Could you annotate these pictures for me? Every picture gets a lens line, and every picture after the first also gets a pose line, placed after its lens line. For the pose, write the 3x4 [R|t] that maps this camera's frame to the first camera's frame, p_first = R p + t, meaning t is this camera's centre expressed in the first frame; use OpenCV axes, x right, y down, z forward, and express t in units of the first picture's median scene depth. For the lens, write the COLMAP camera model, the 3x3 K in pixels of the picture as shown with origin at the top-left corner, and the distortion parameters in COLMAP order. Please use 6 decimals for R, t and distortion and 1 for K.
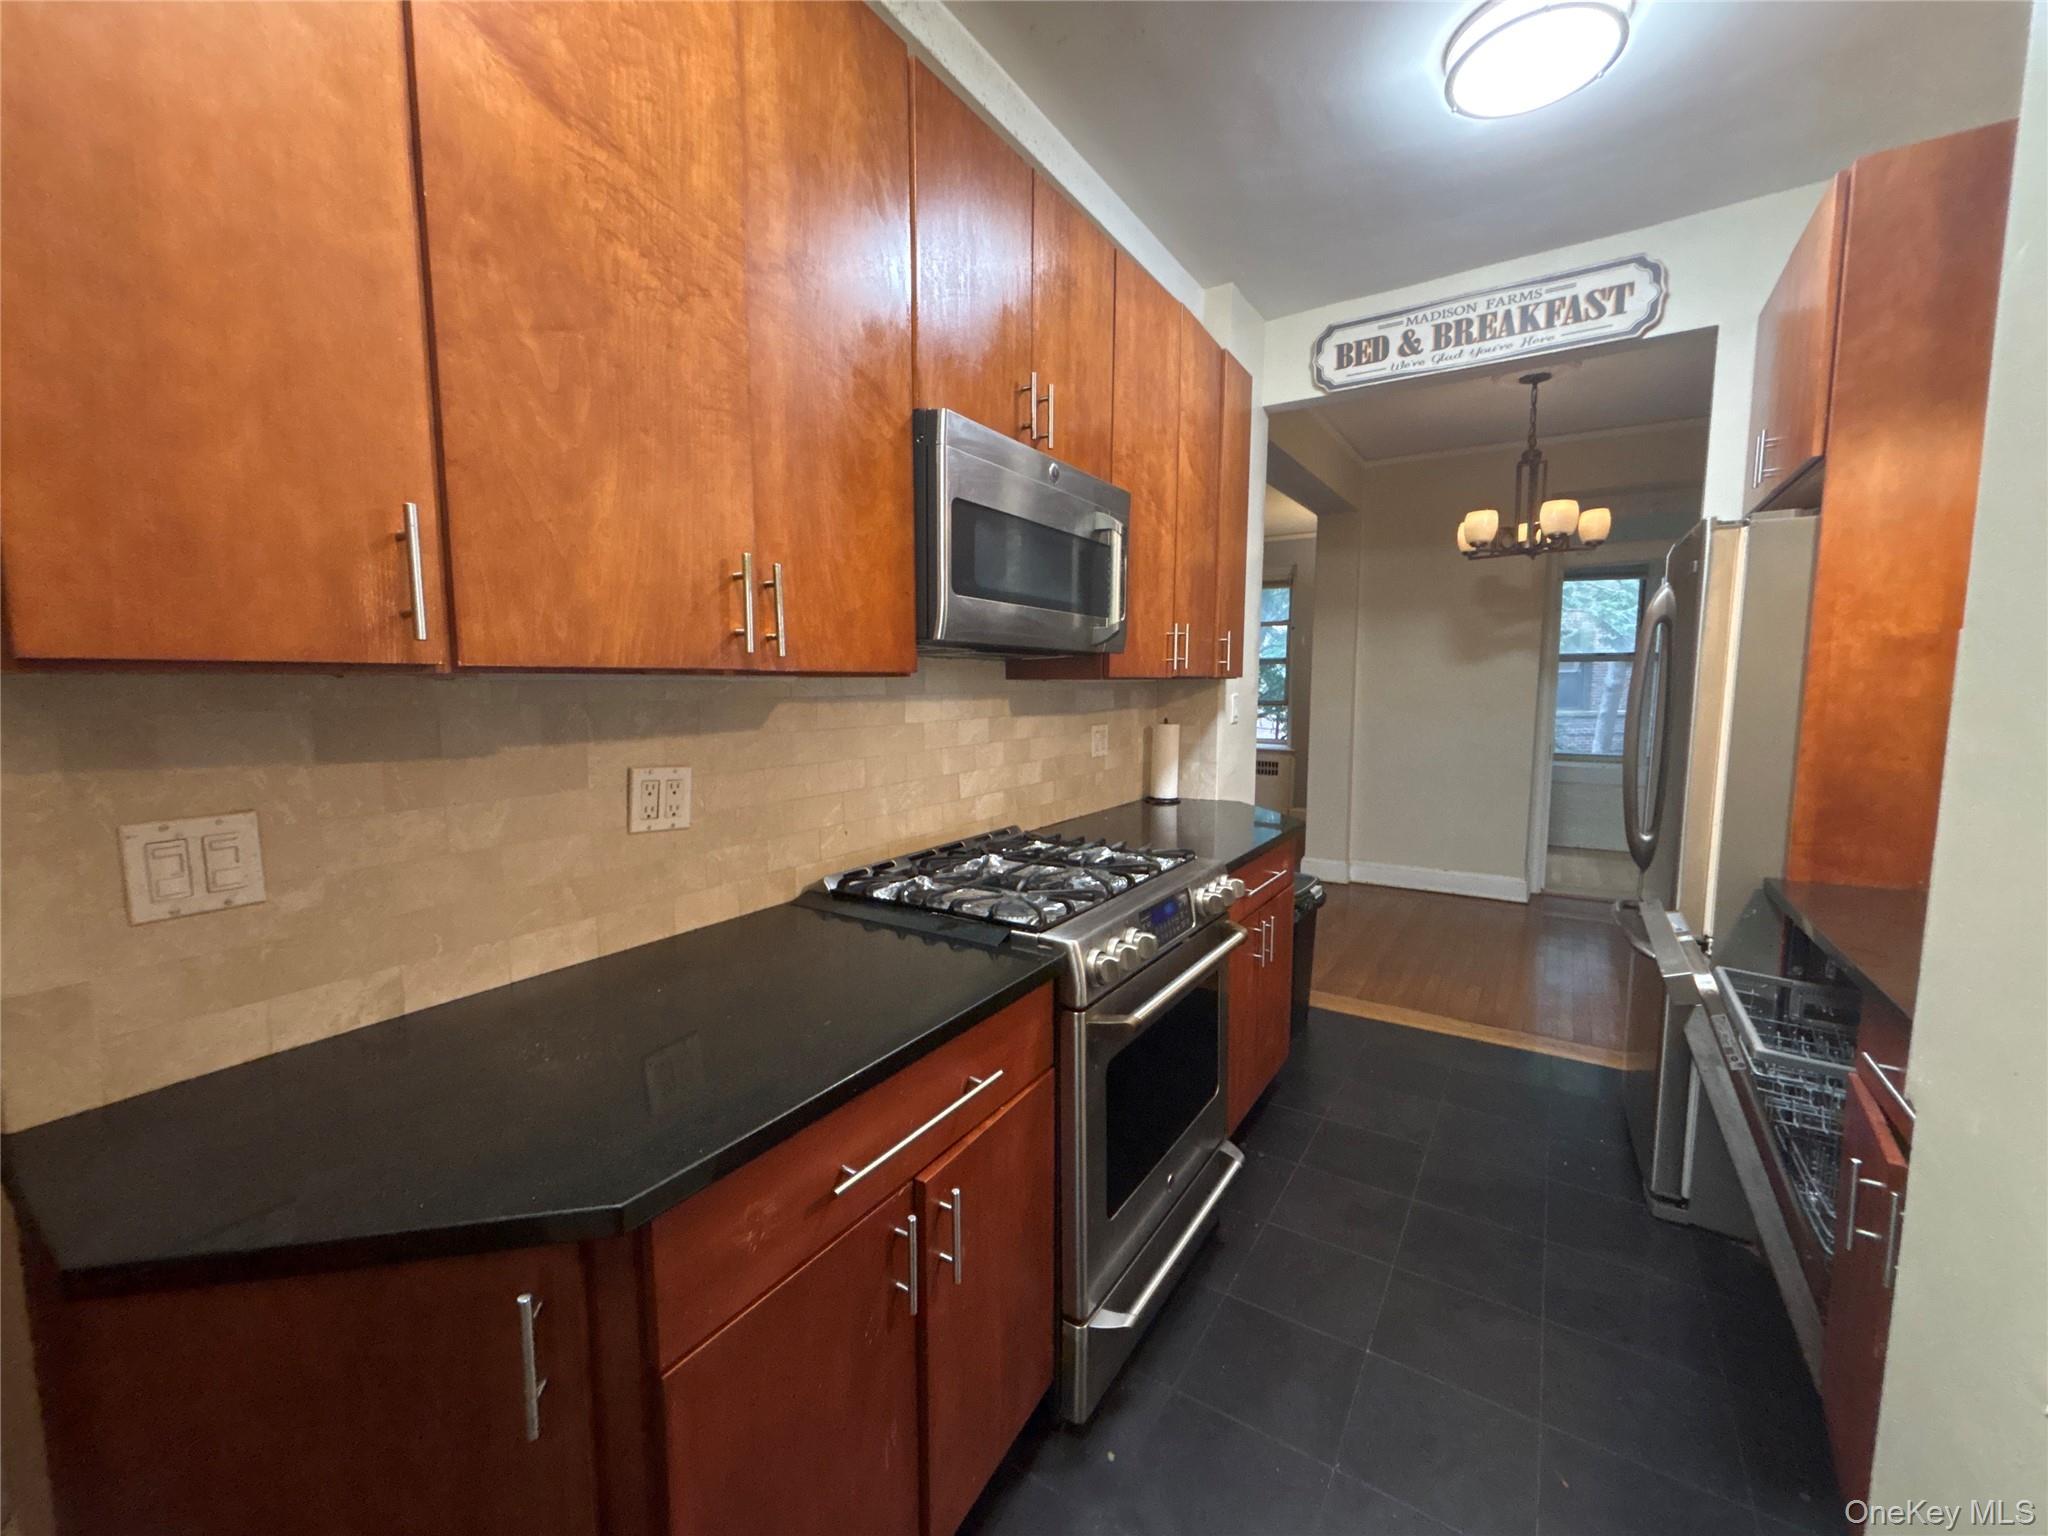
lens RADIAL K [[825.7, 0, 1019.6], [0, 825.7, 763.3], [0, 0, 1]] dist [0.000859, 0.000100]
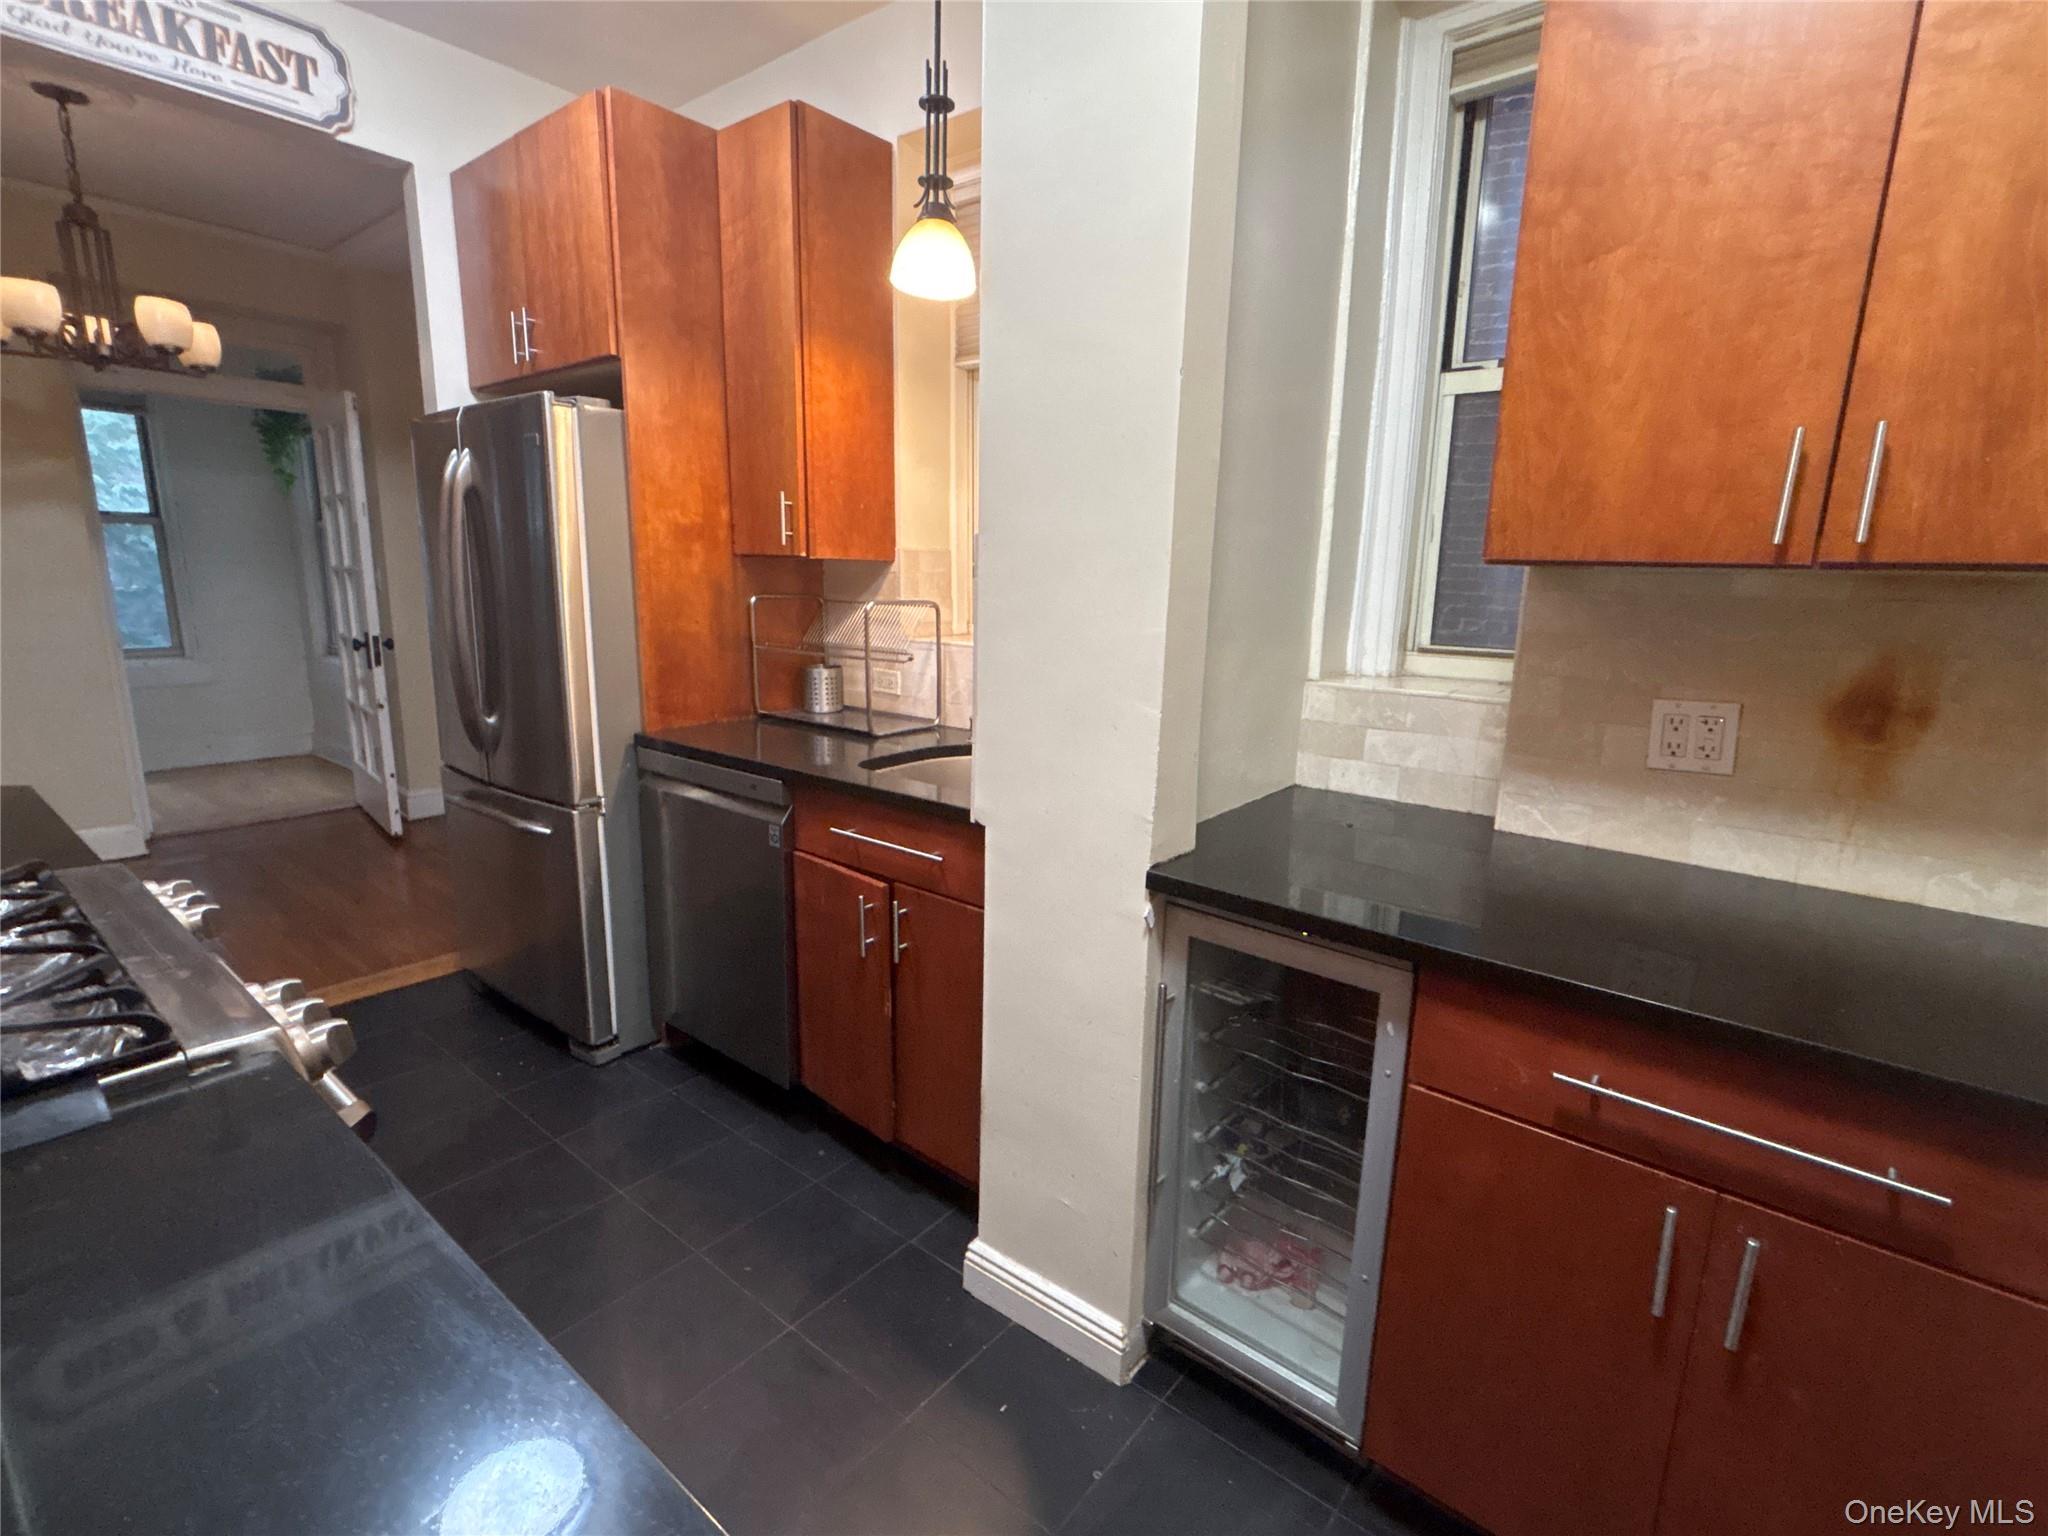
lens RADIAL K [[967.0, 0, 1024.0], [0, 967.0, 768.0], [0, 0, 1]] dist [-0.012036, 0.007161]
pose [[0.105062, -0.198817, 0.974389, -0.285404], [0.077955, 0.978443, 0.191238, -0.022923], [-0.991406, 0.055867, 0.118296, 0.253359]]
